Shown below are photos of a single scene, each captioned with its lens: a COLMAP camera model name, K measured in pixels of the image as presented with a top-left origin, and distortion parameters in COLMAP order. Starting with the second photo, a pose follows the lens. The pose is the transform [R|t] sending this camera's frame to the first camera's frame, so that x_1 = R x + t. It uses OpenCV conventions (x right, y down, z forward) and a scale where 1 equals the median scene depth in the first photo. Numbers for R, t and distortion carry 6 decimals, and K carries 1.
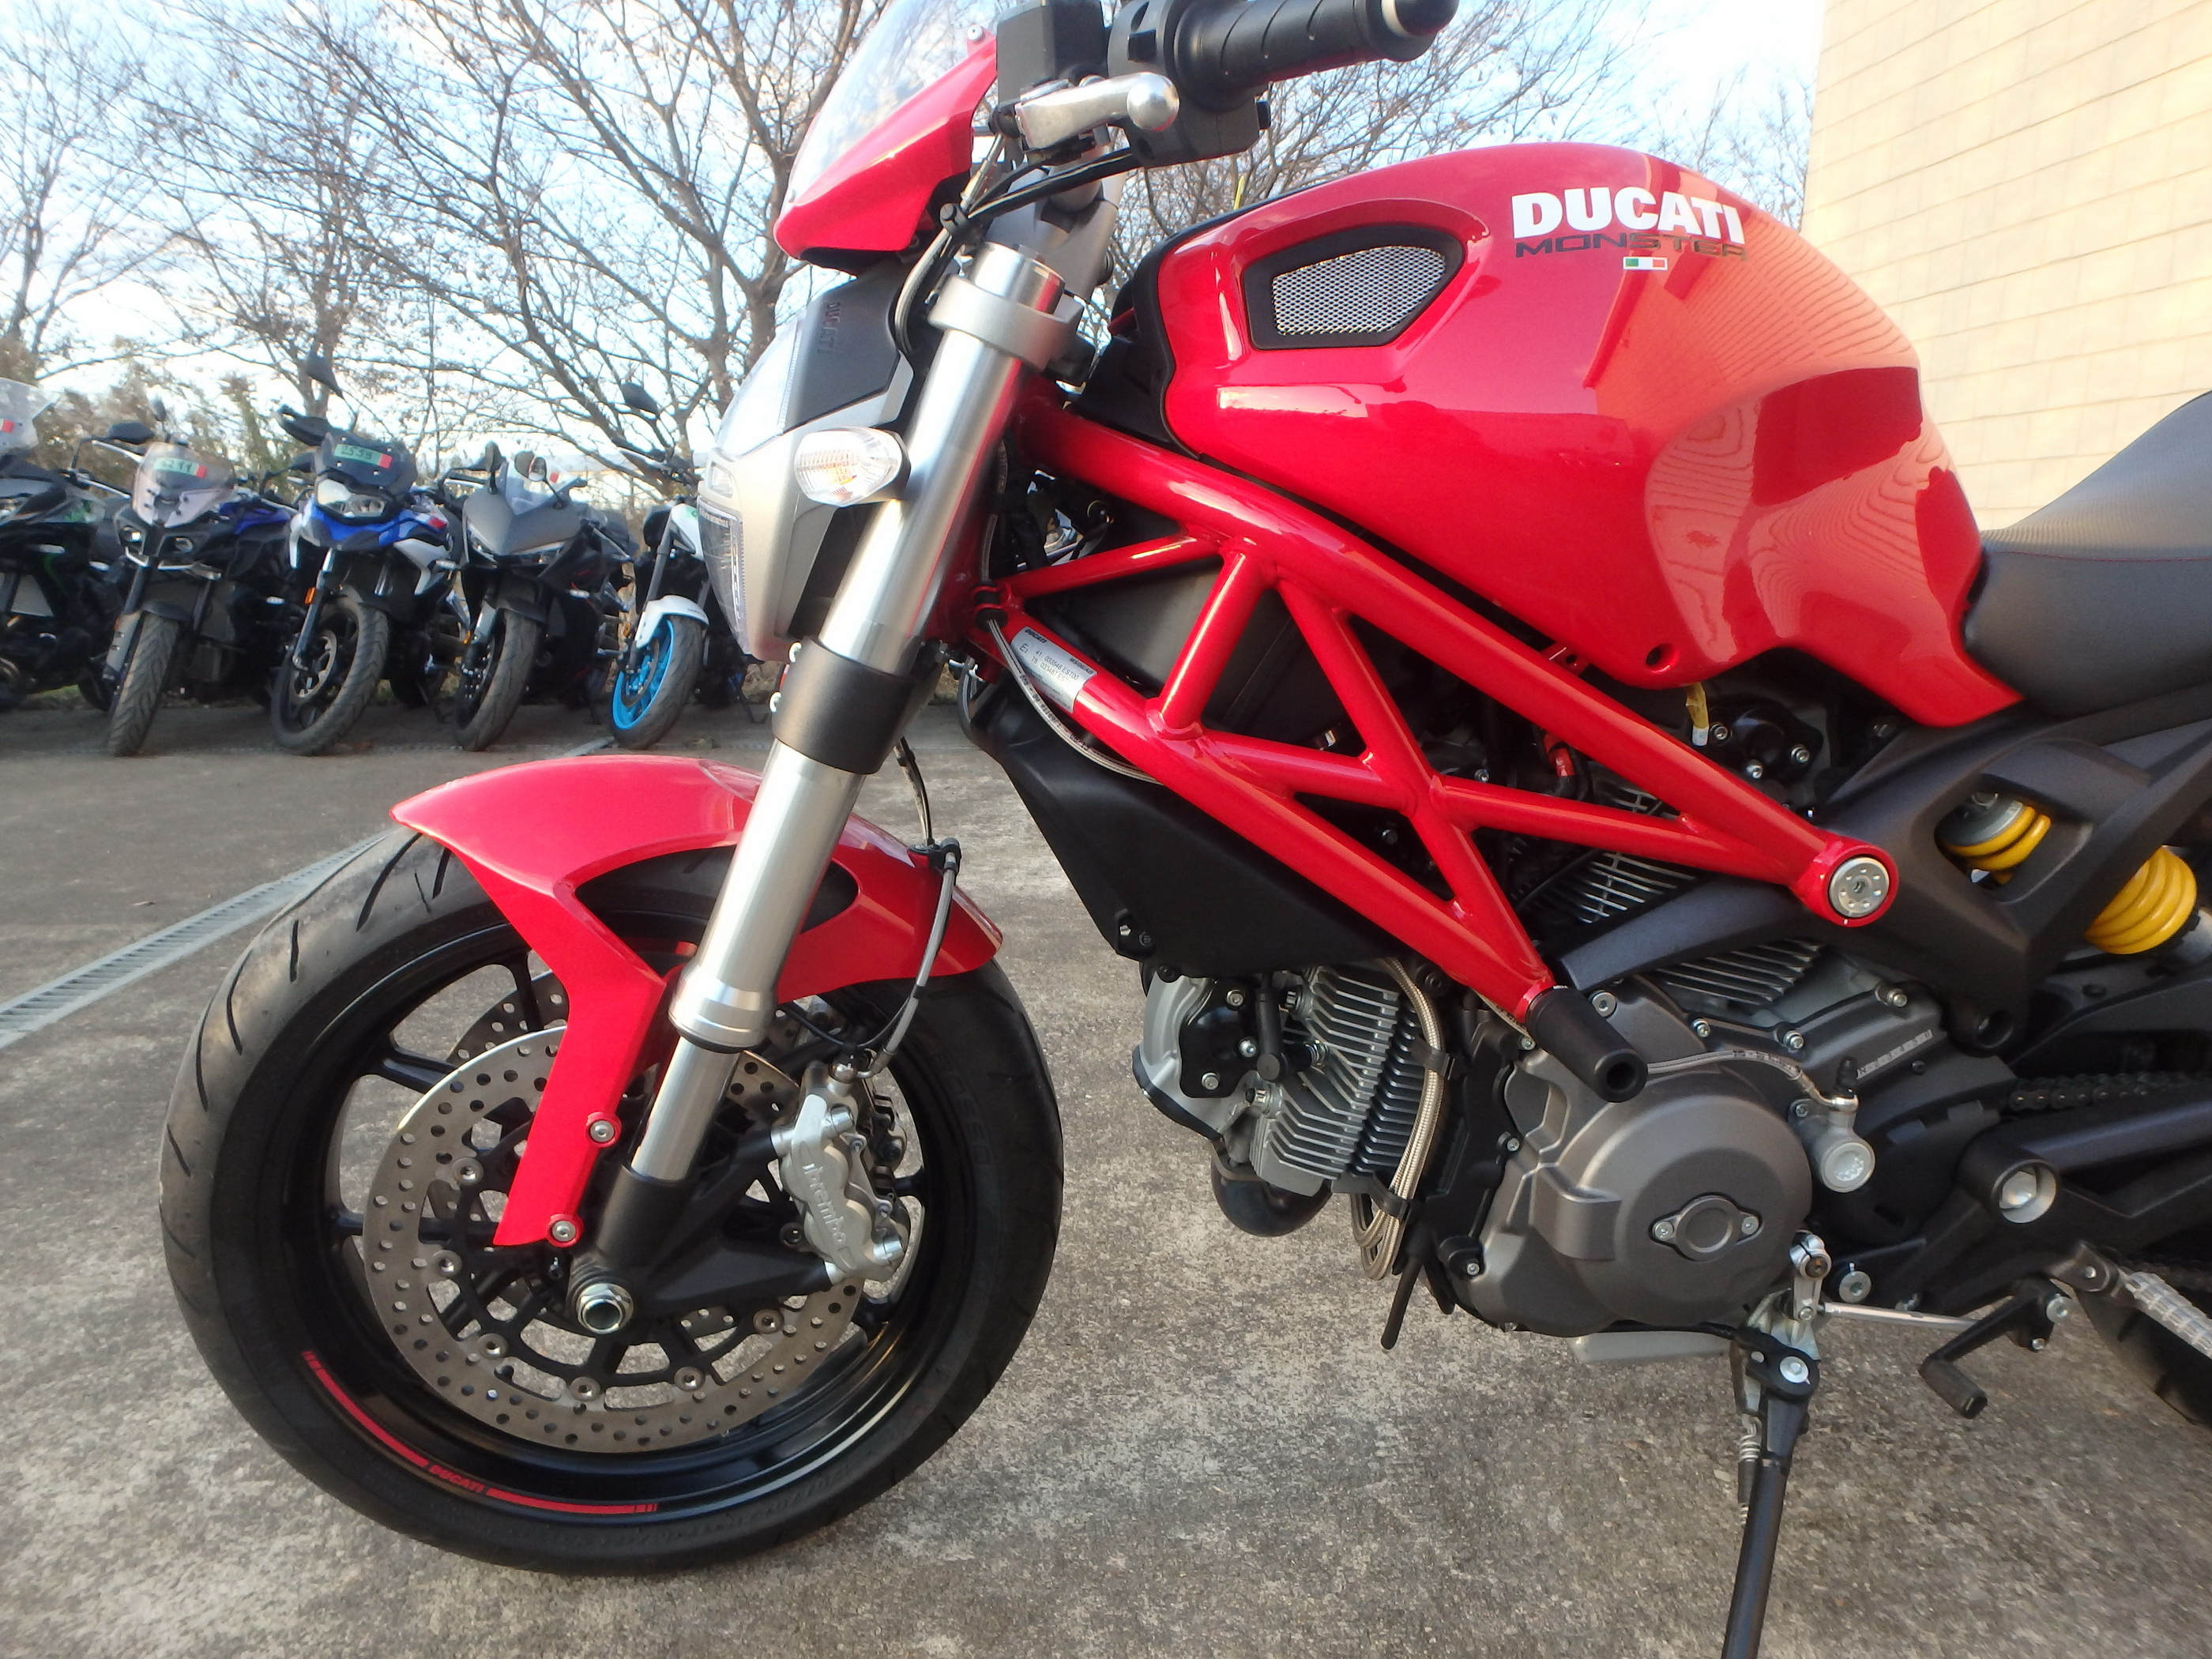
lens RADIAL K [[1388.6, 0, 1104.2], [0, 1388.6, 832.7], [0, 0, 1]] dist [-0.044579, 0.011065]
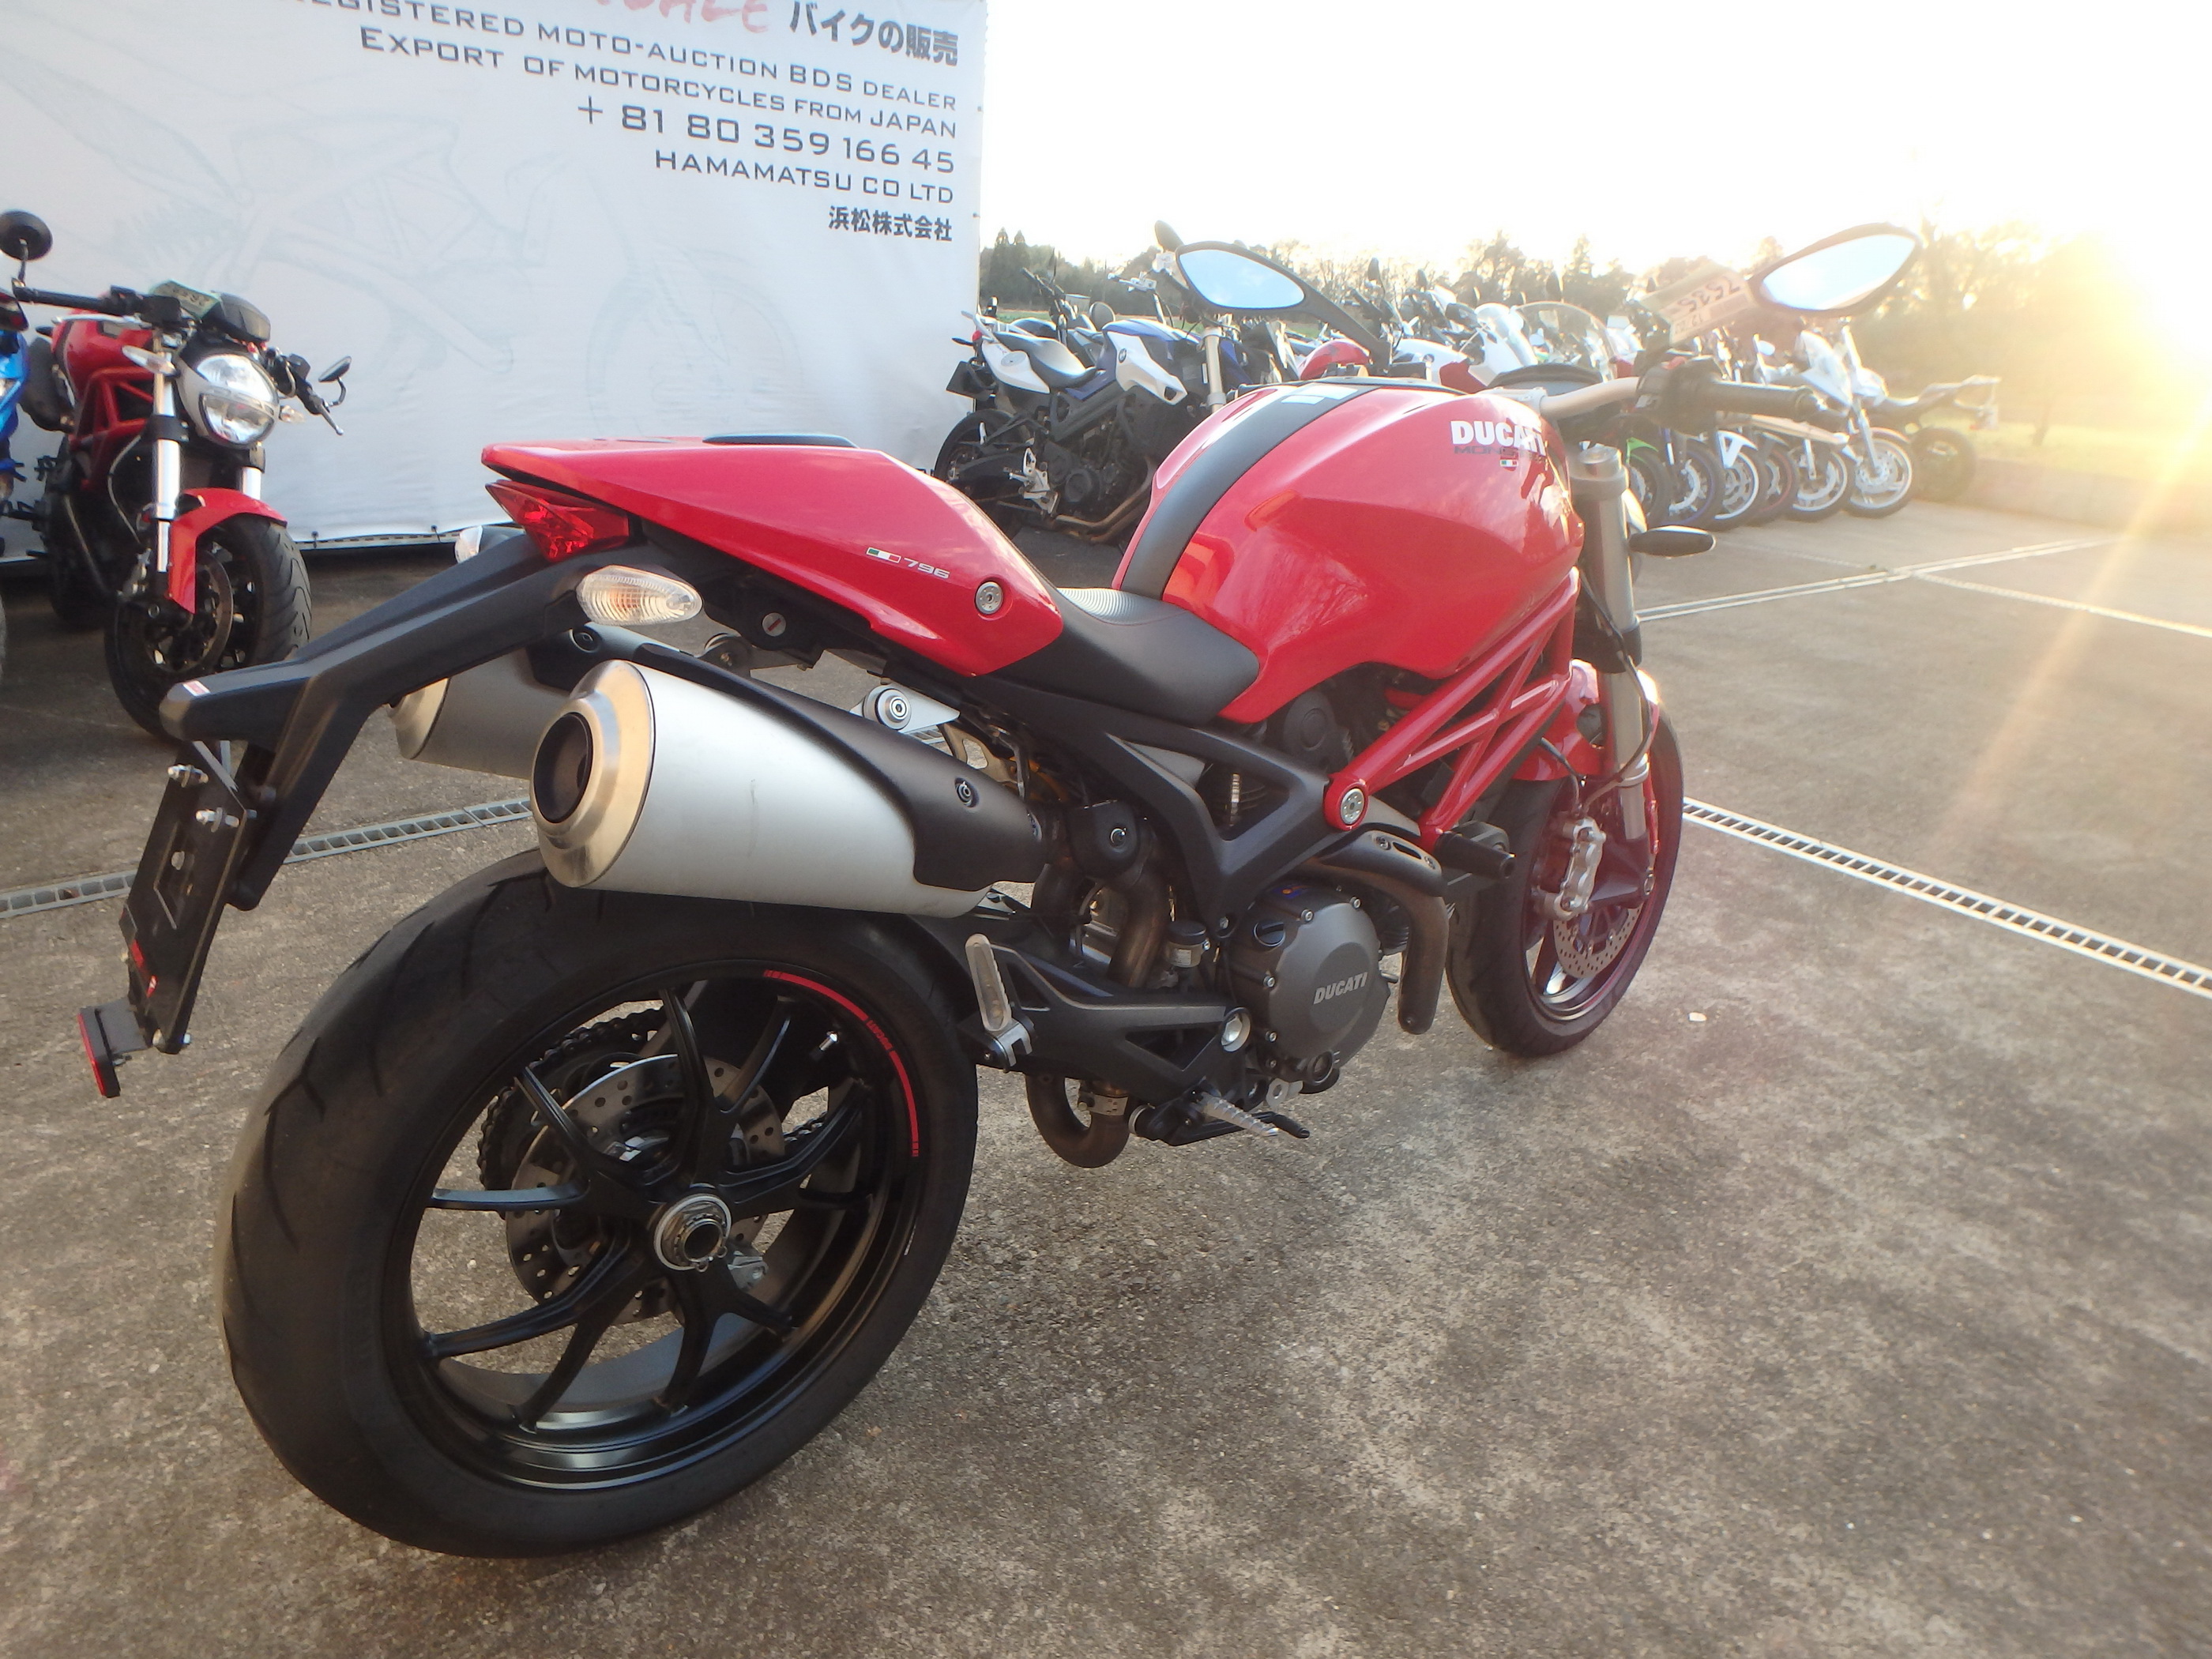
lens RADIAL K [[1388.6, 0, 1081.4], [0, 1388.6, 824.2], [0, 0, 1]] dist [-0.044579, 0.011065]
pose [[-0.827149, 0.137811, -0.544824, 1.577051], [-0.177377, 0.855890, 0.485787, -0.752195], [0.533257, 0.498457, -0.683504, 2.203303]]
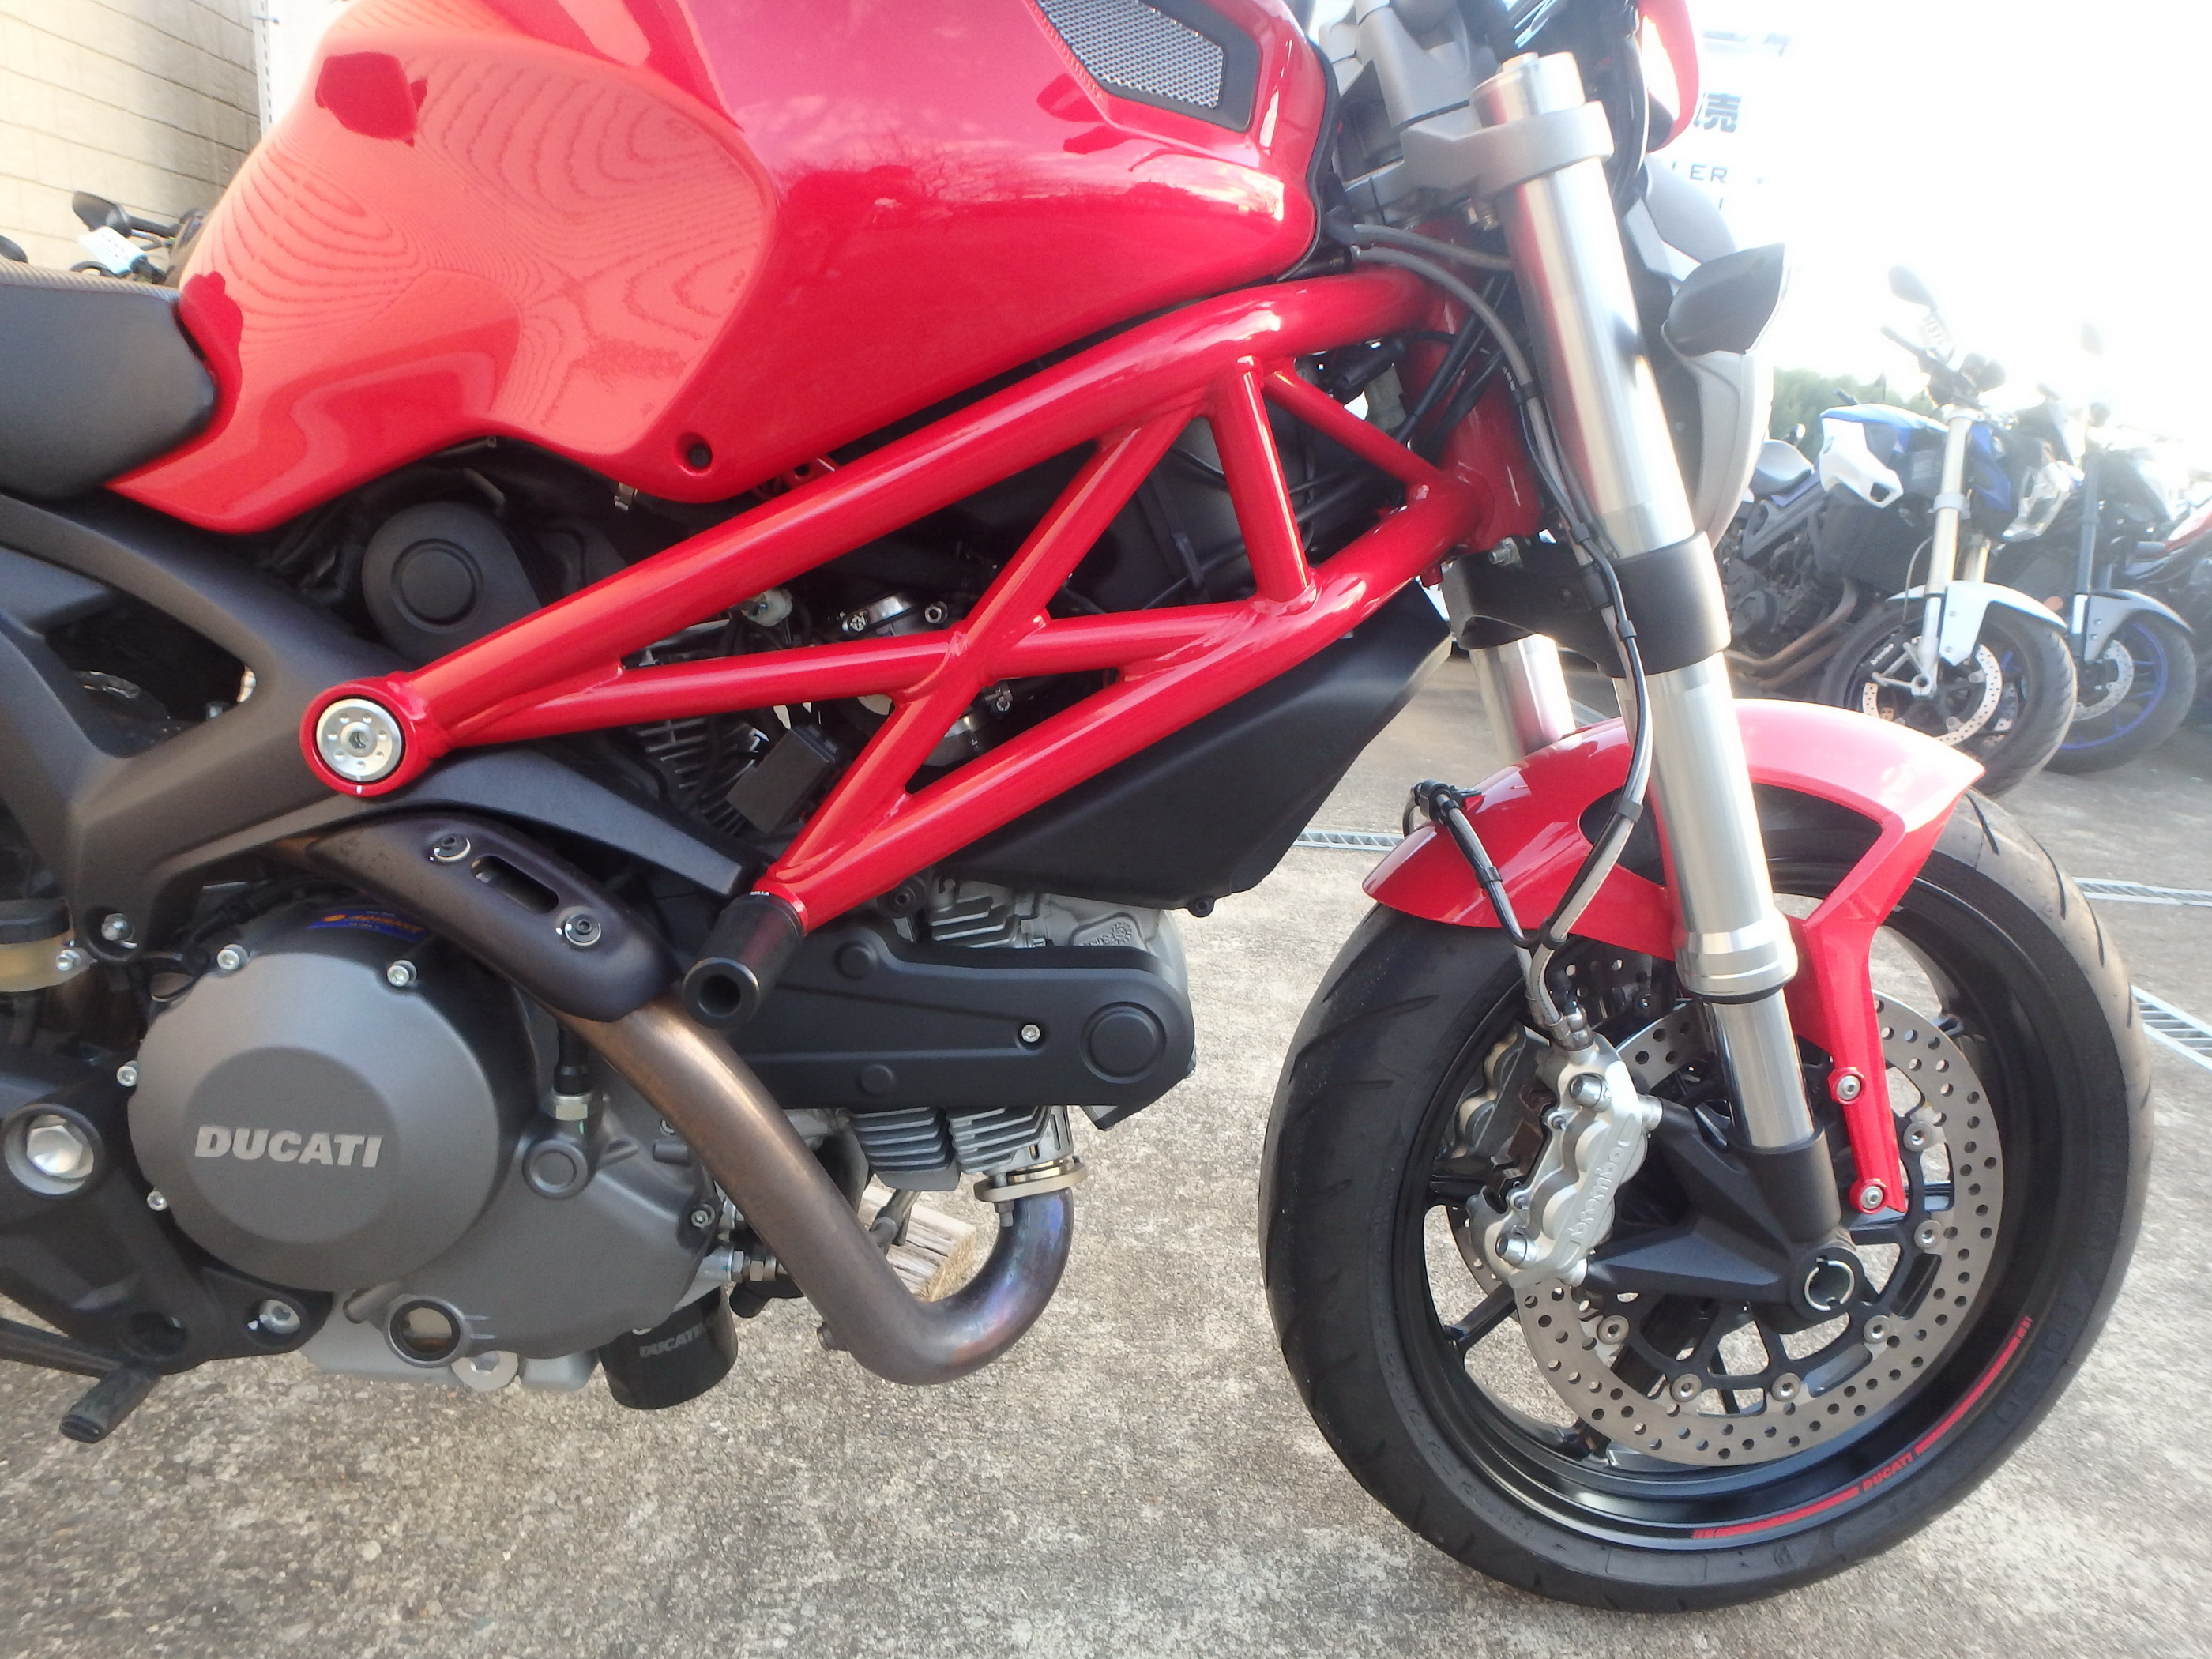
lens RADIAL K [[1388.6, 0, 1130.0], [0, 1388.6, 814.4], [0, 0, 1]] dist [-0.044579, 0.011065]
pose [[-0.994575, -0.103527, 0.010125, 0.073881], [-0.088030, 0.889539, 0.448297, -0.368104], [-0.055417, 0.444974, -0.893827, 1.885693]]
